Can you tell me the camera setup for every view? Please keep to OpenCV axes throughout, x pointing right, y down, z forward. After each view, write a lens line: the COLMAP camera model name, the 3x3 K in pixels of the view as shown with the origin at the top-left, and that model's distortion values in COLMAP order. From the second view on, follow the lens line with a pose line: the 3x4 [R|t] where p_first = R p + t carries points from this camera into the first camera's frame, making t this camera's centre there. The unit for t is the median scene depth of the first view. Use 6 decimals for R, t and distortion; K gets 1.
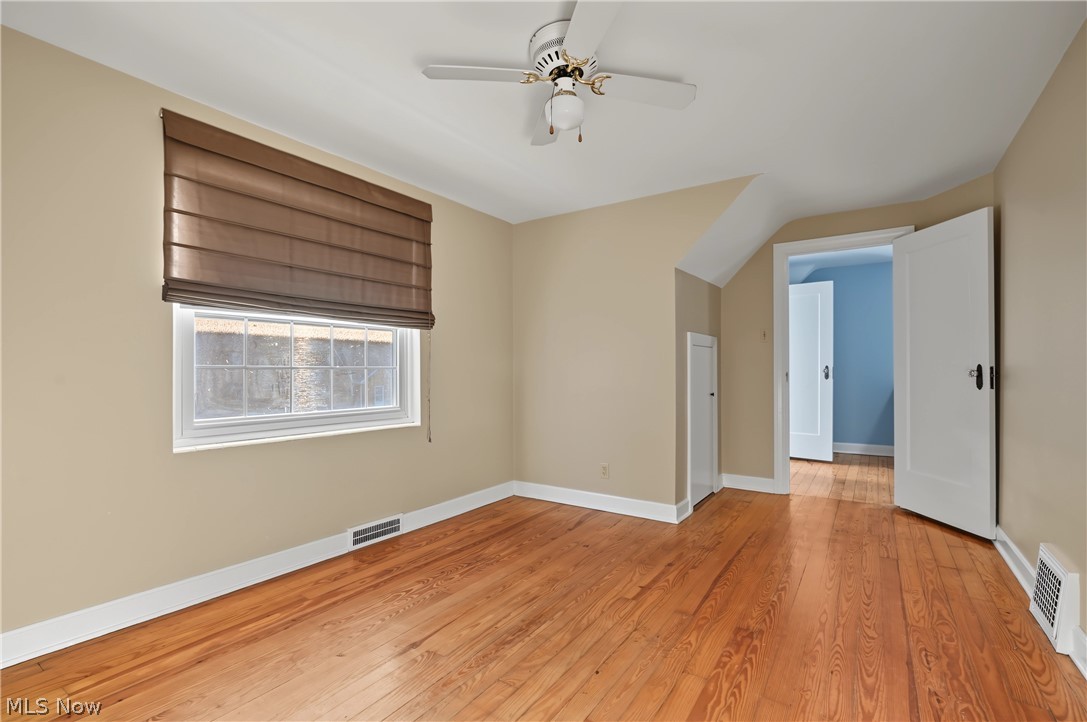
lens RADIAL K [[496.6, 0, 544.7], [0, 496.6, 365.7], [0, 0, 1]] dist [-0.012360, 0.000332]
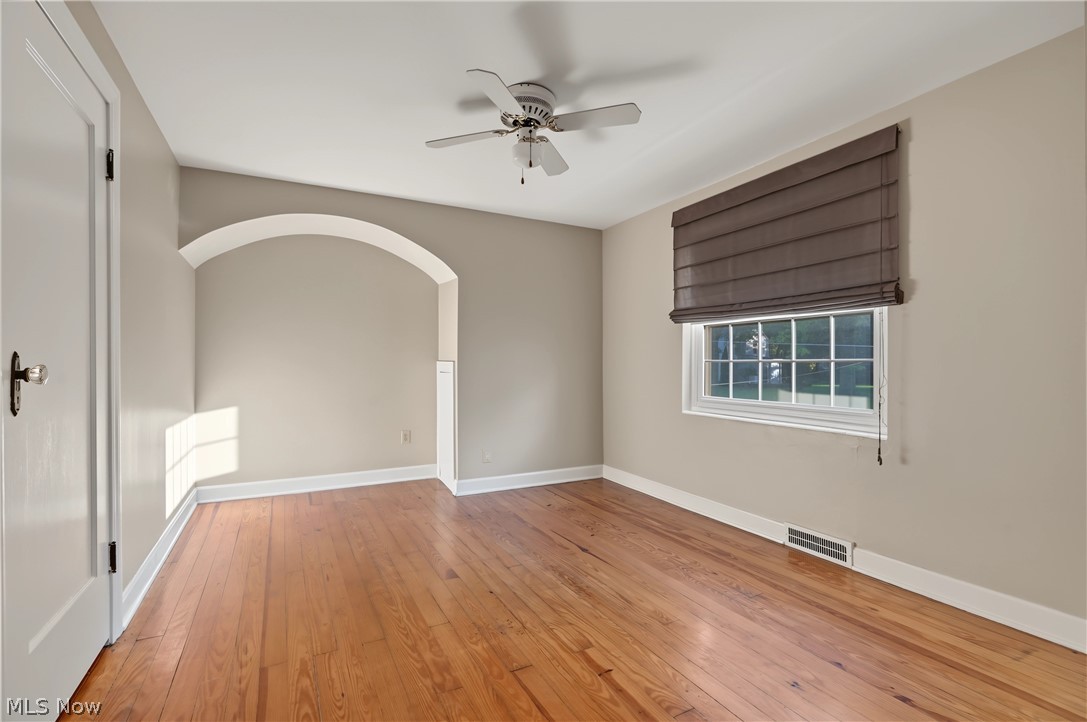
lens RADIAL K [[496.6, 0, 542.9], [0, 496.6, 364.6], [0, 0, 1]] dist [-0.012360, 0.000332]
pose [[-0.480673, 0.003438, -0.876893, 0.917350], [0.009090, 0.999958, -0.001062, 0.009589], [0.876853, -0.008481, -0.480684, 1.346921]]
